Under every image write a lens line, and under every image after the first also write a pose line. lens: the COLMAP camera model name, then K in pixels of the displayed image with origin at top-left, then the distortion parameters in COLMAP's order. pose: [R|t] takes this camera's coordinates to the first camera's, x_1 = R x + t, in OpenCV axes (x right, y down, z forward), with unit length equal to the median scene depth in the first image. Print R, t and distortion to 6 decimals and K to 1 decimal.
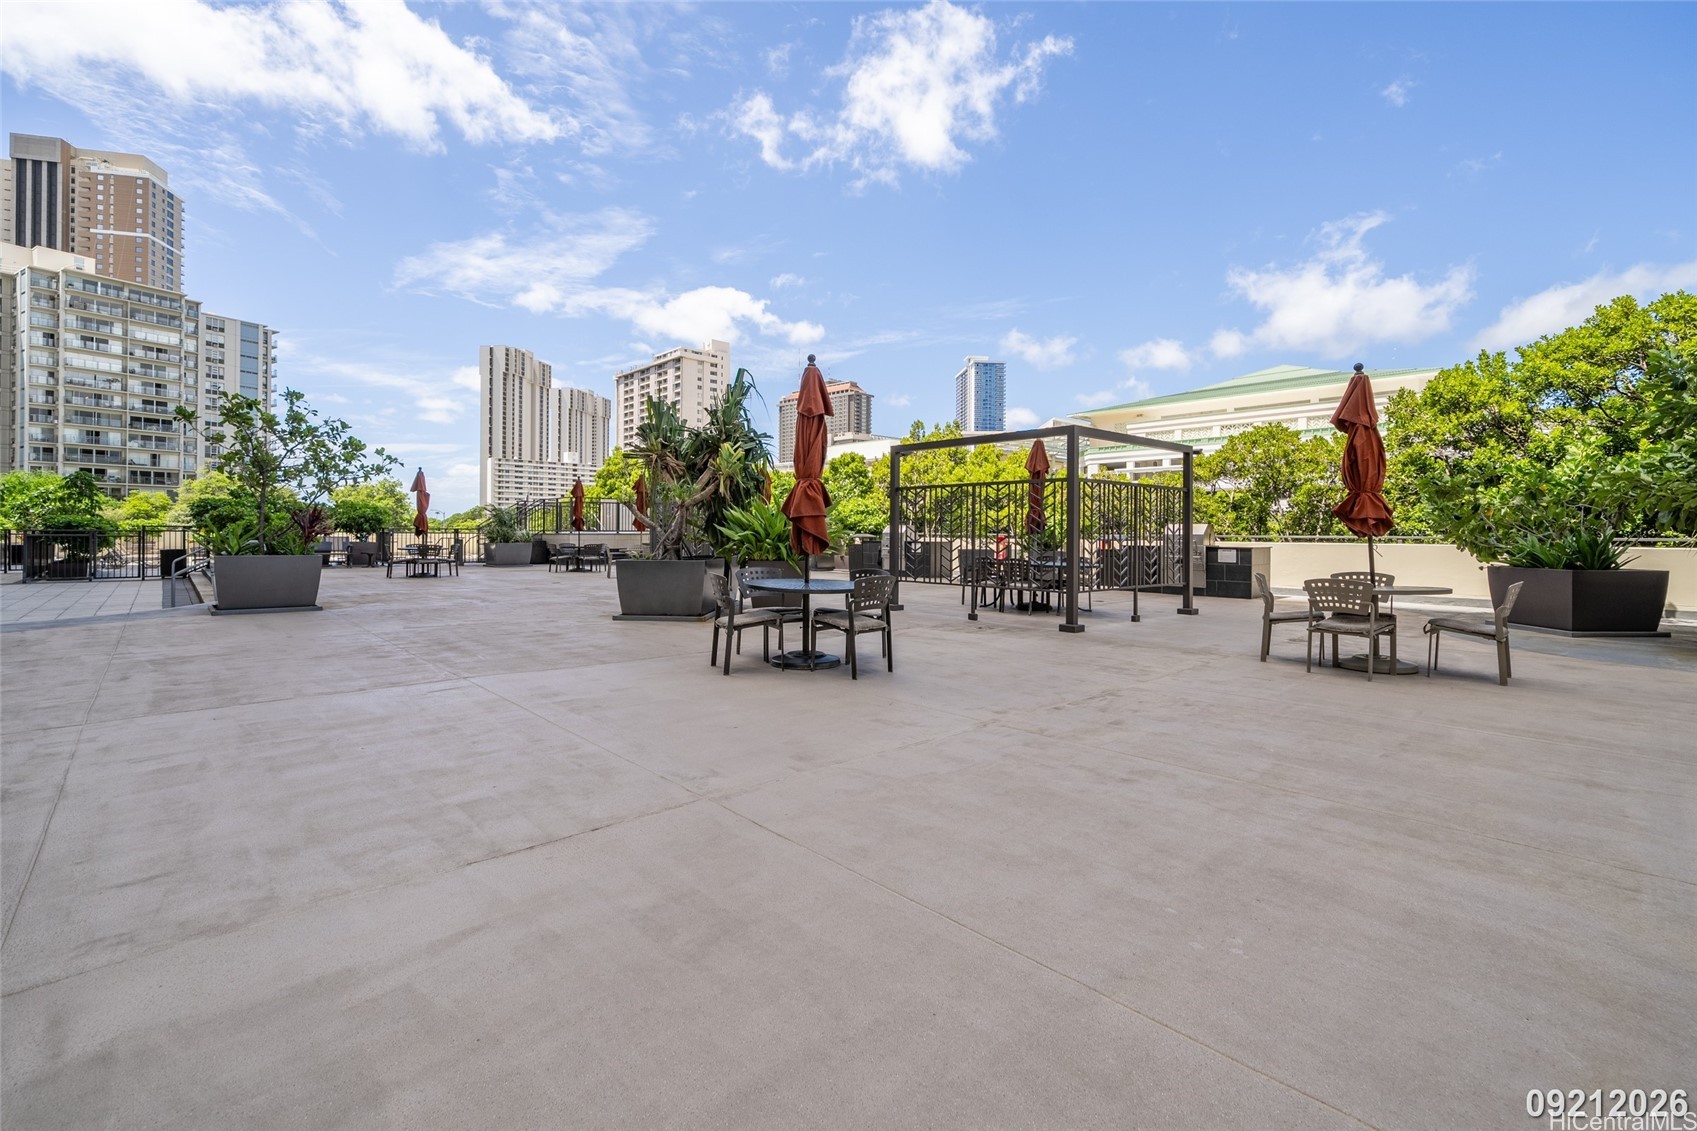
lens RADIAL K [[799.3, 0, 844.6], [0, 799.3, 533.7], [0, 0, 1]] dist [-0.003789, -0.000542]
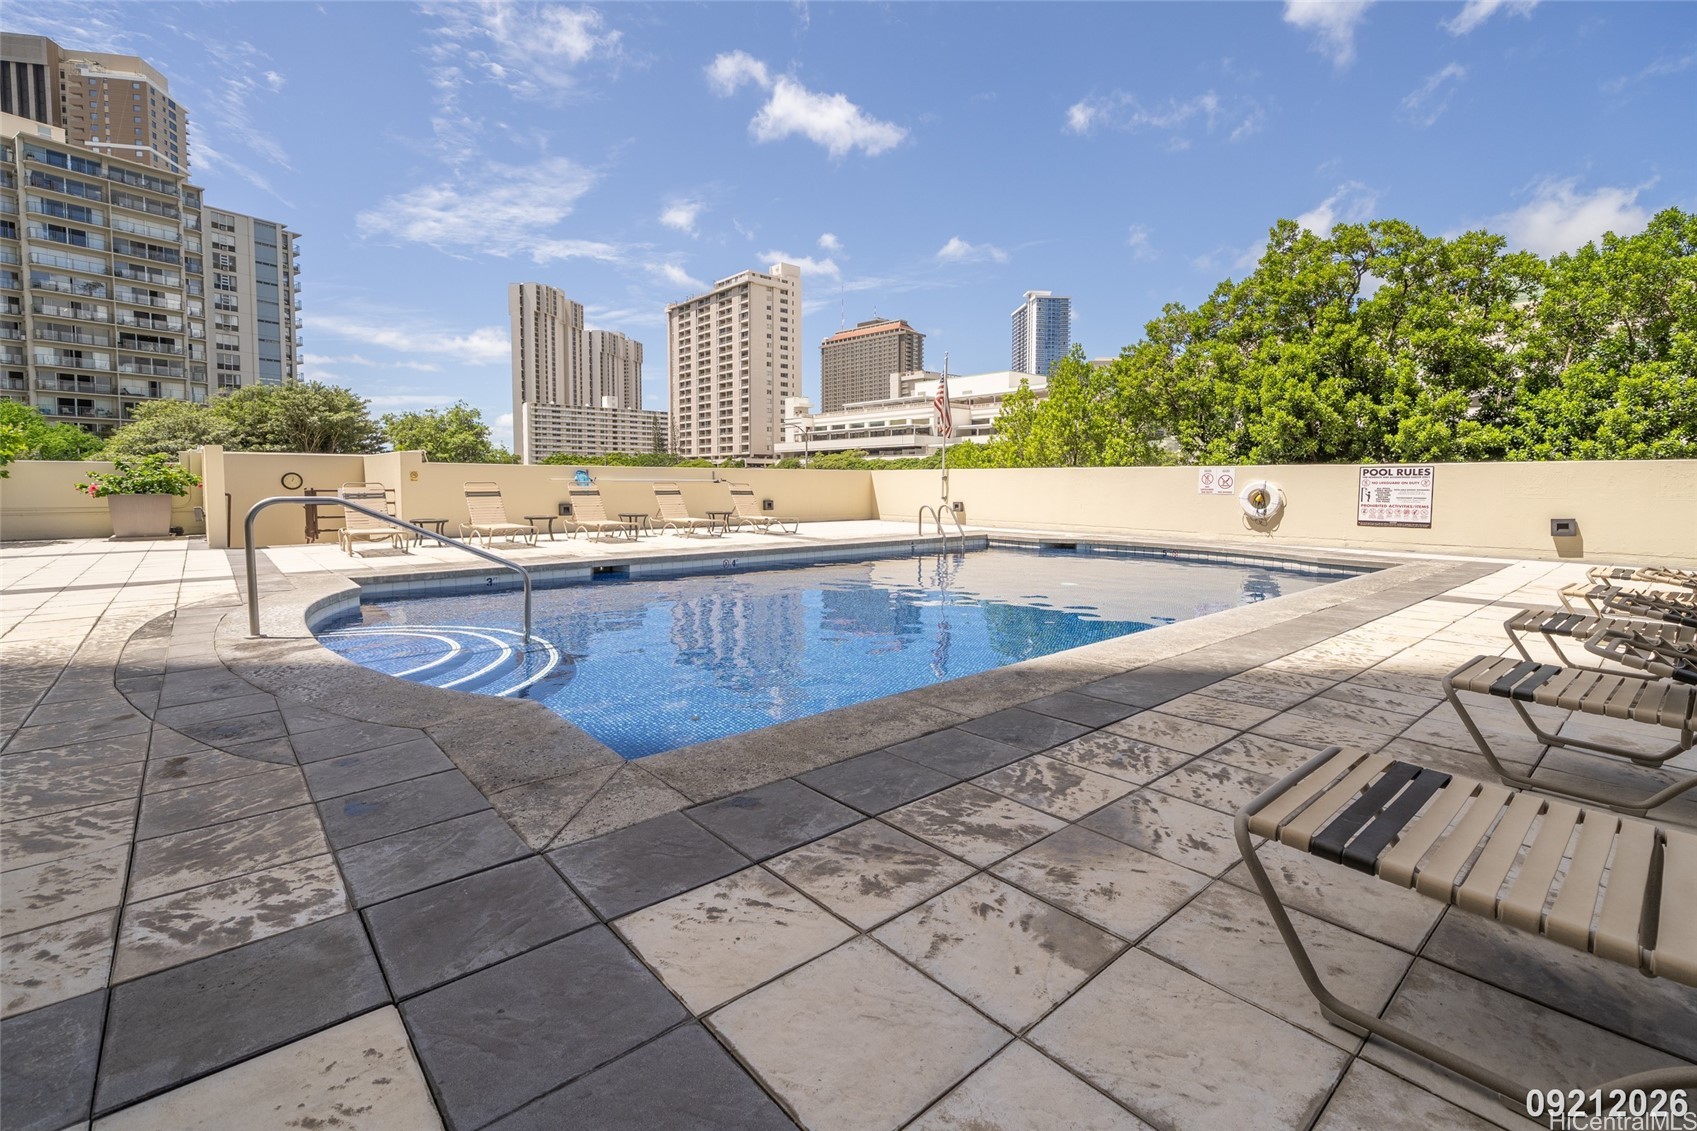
lens RADIAL K [[763.8, 0, 816.5], [0, 763.8, 531.2], [0, 0, 1]] dist [0.000595, -0.000444]
pose [[0.999629, 0.000102, -0.027239, -0.168144], [0.001581, 0.998089, 0.061769, 0.002068], [0.027193, -0.061790, 0.997719, 0.225739]]
